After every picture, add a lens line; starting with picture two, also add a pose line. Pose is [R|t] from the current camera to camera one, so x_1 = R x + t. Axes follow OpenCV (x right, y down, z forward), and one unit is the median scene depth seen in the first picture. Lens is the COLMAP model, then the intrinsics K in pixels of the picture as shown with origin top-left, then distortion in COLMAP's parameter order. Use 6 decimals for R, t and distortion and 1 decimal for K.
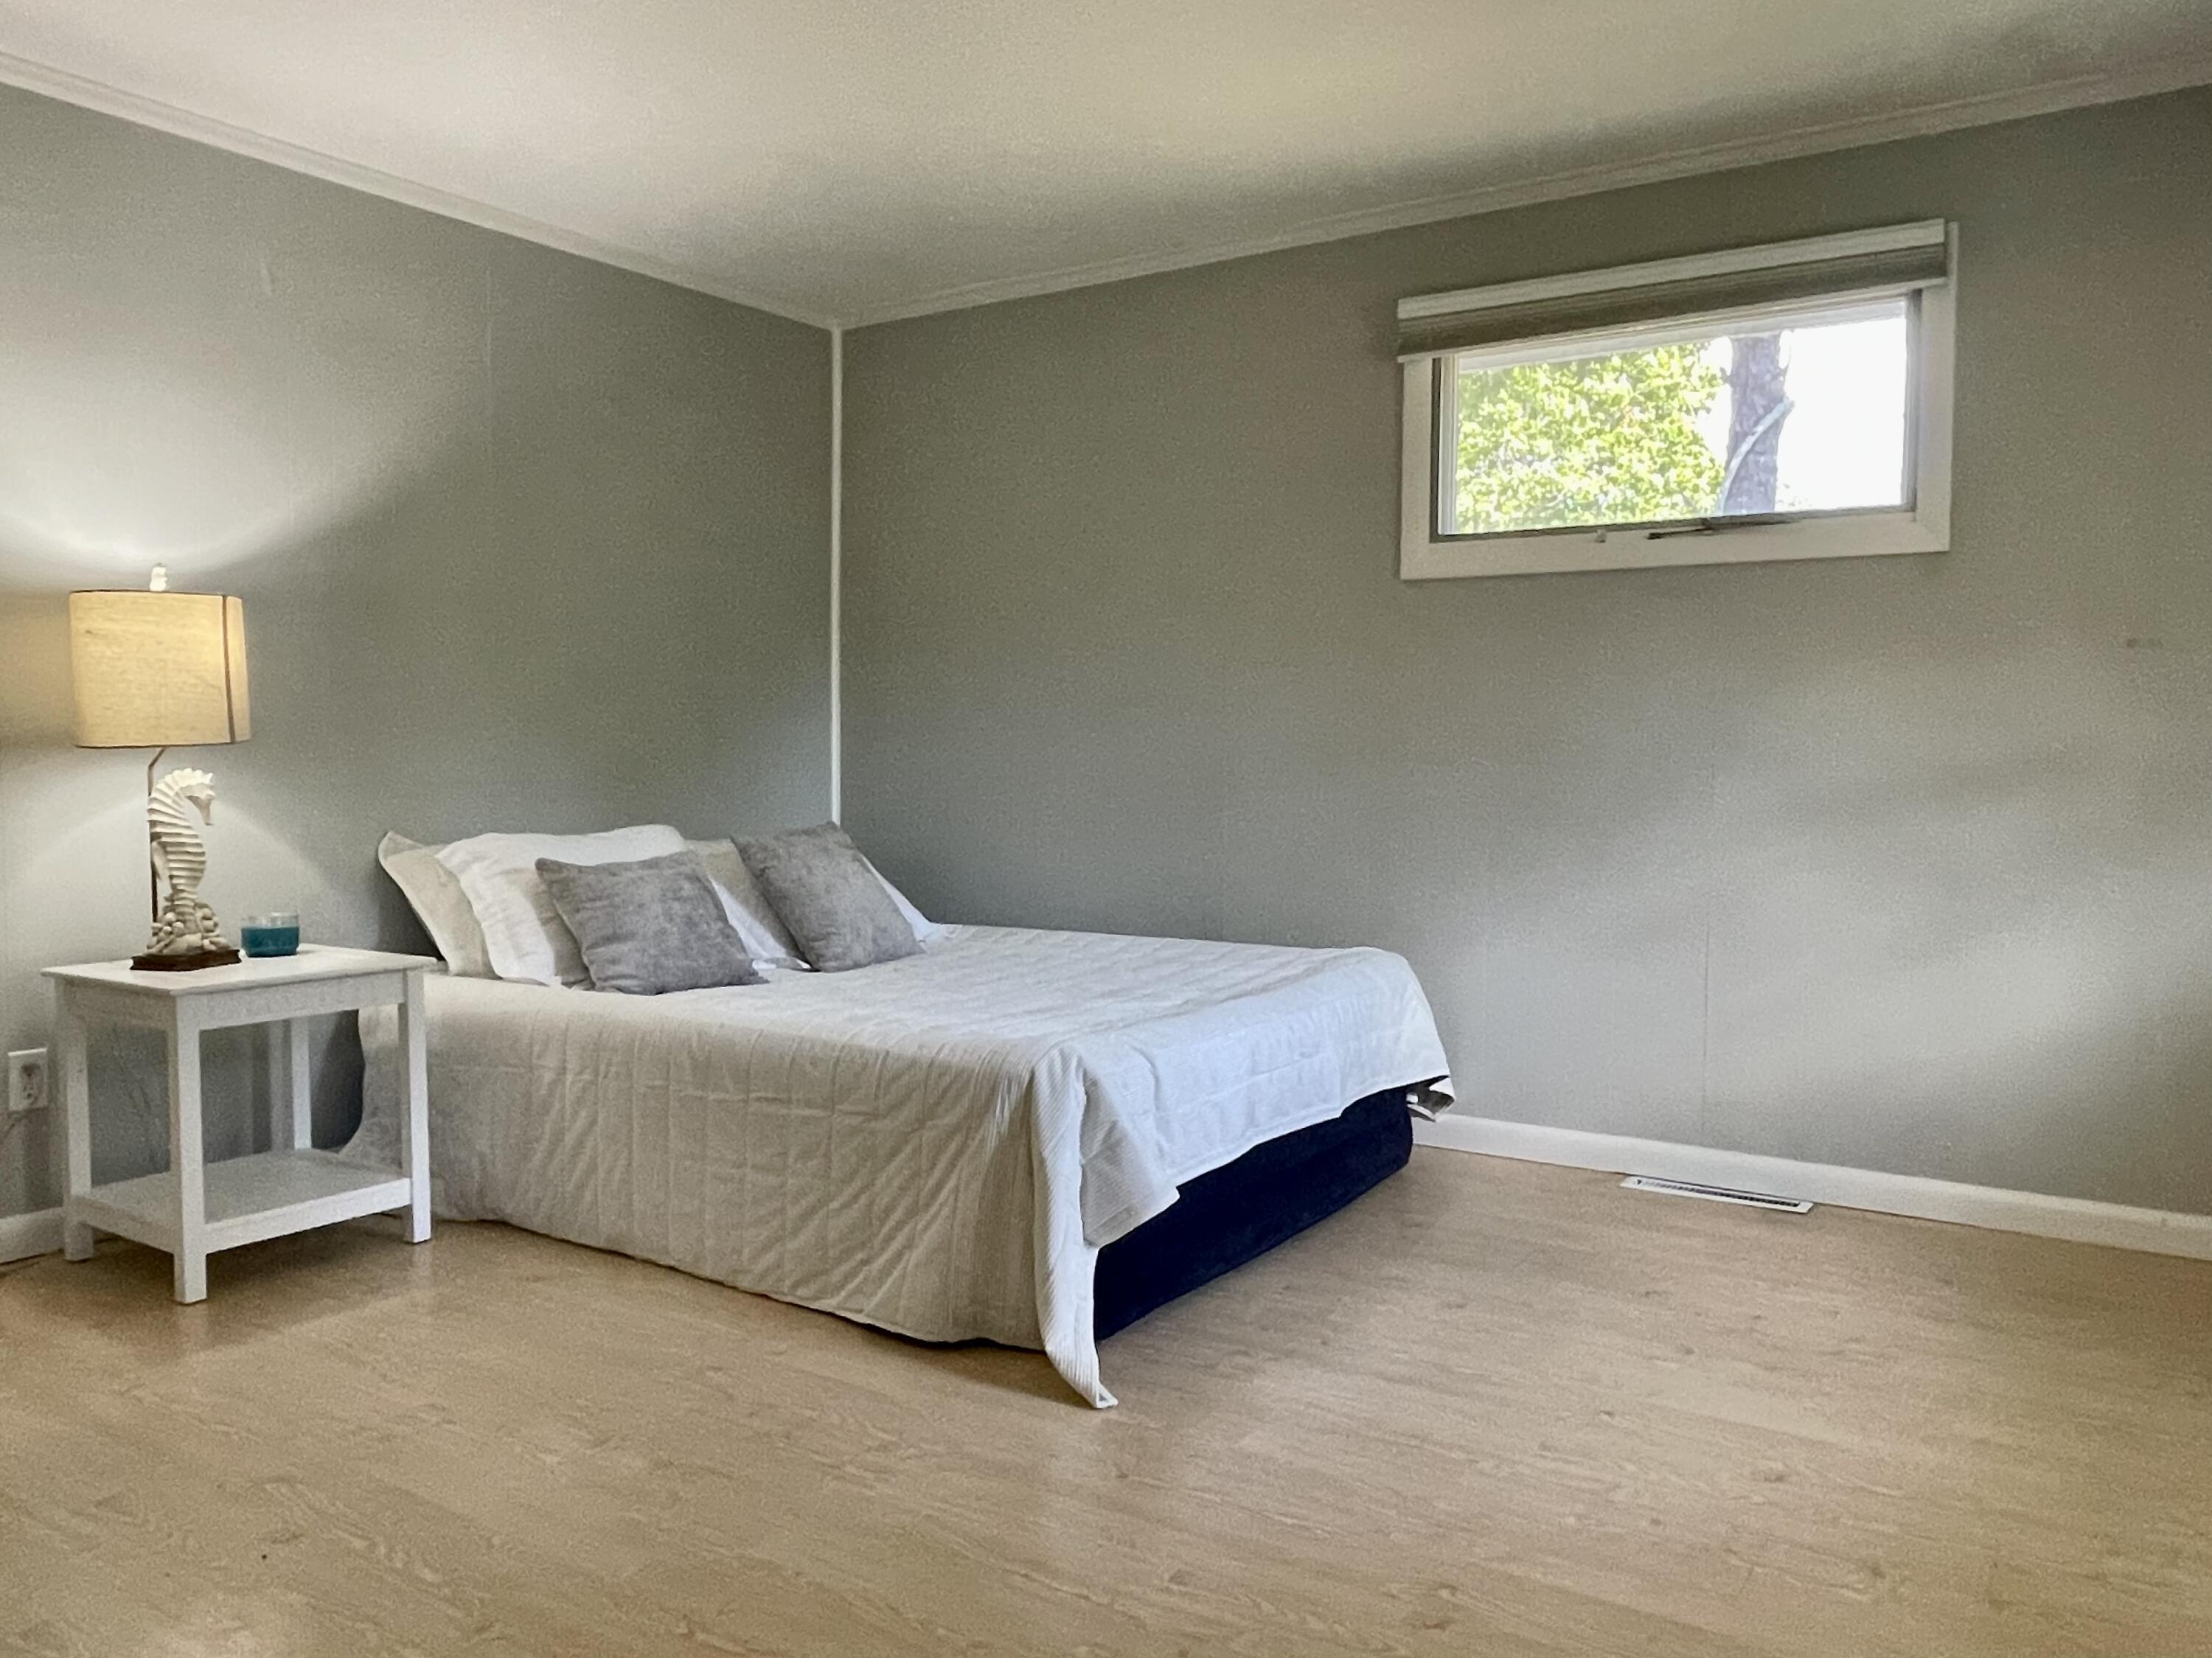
lens RADIAL K [[1559.5, 0, 1106.0], [0, 1559.5, 829.0], [0, 0, 1]] dist [0.004486, 0.001822]
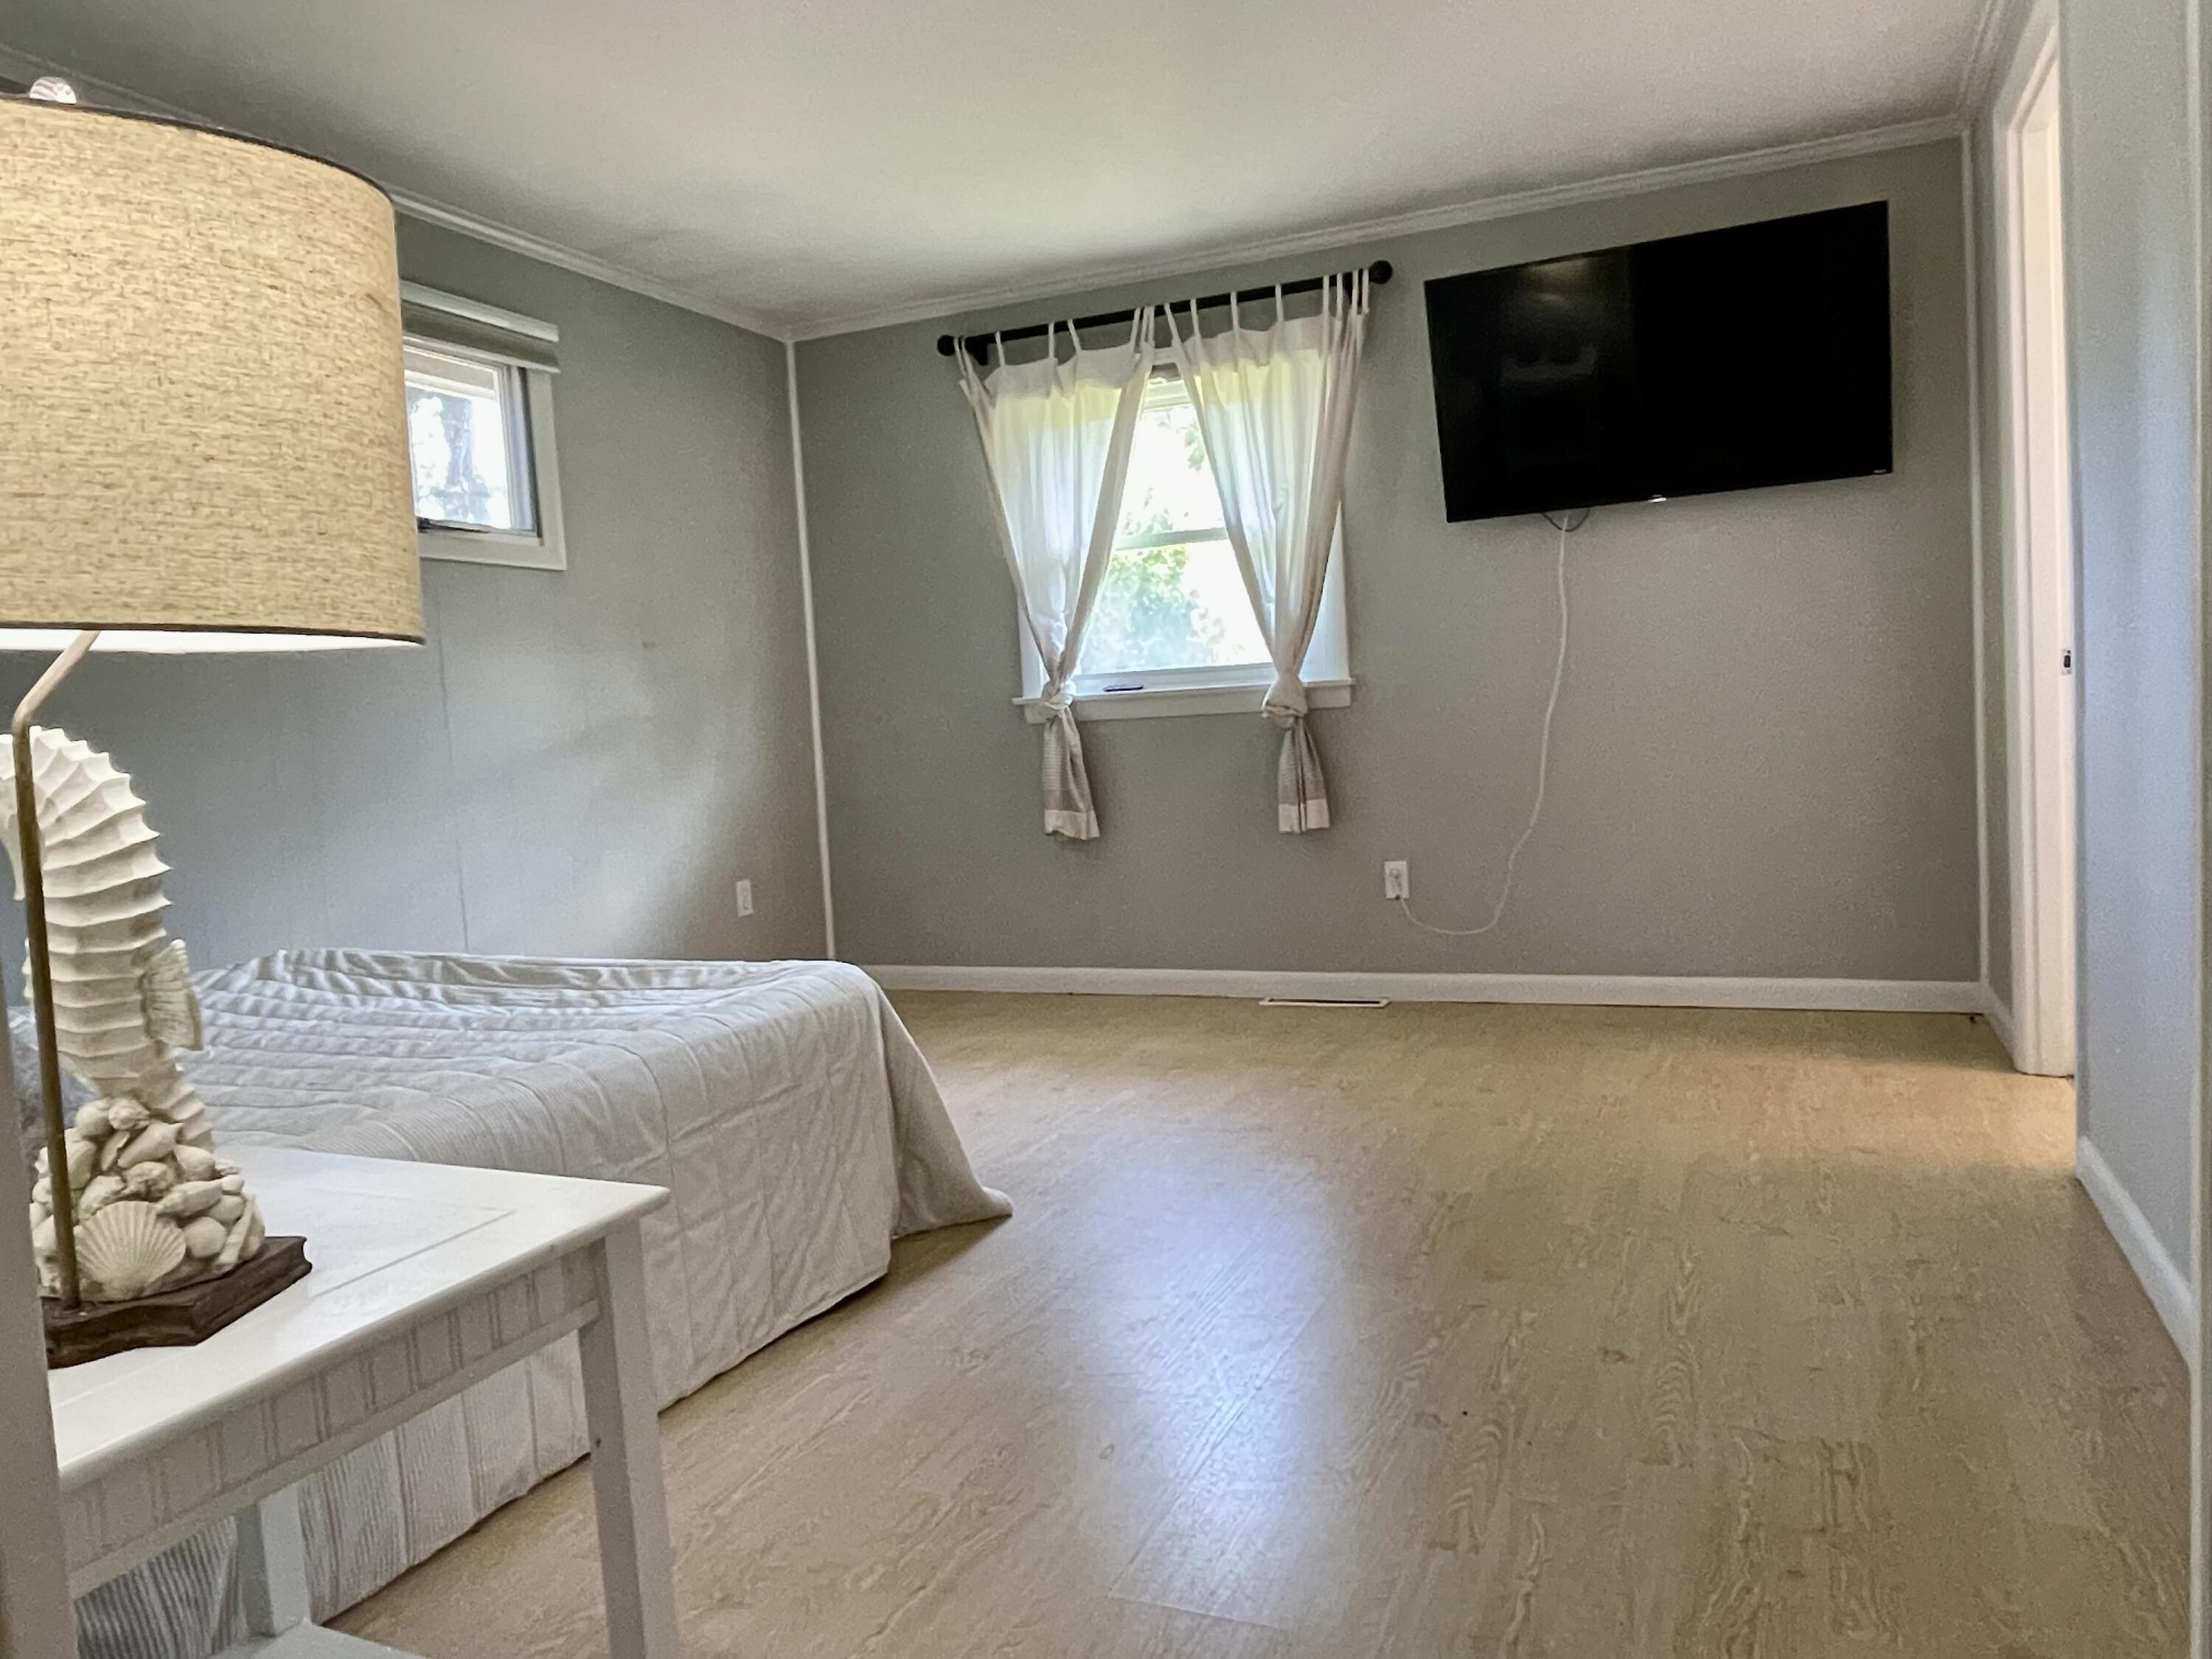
lens RADIAL K [[1559.6, 0, 1106.0], [0, 1559.6, 829.5], [0, 0, 1]] dist [0.004486, 0.001822]
pose [[-0.143534, -0.067371, 0.987350, -0.914212], [0.116265, 0.989623, 0.084428, -0.018010], [-0.982792, 0.126912, -0.134211, 0.792474]]
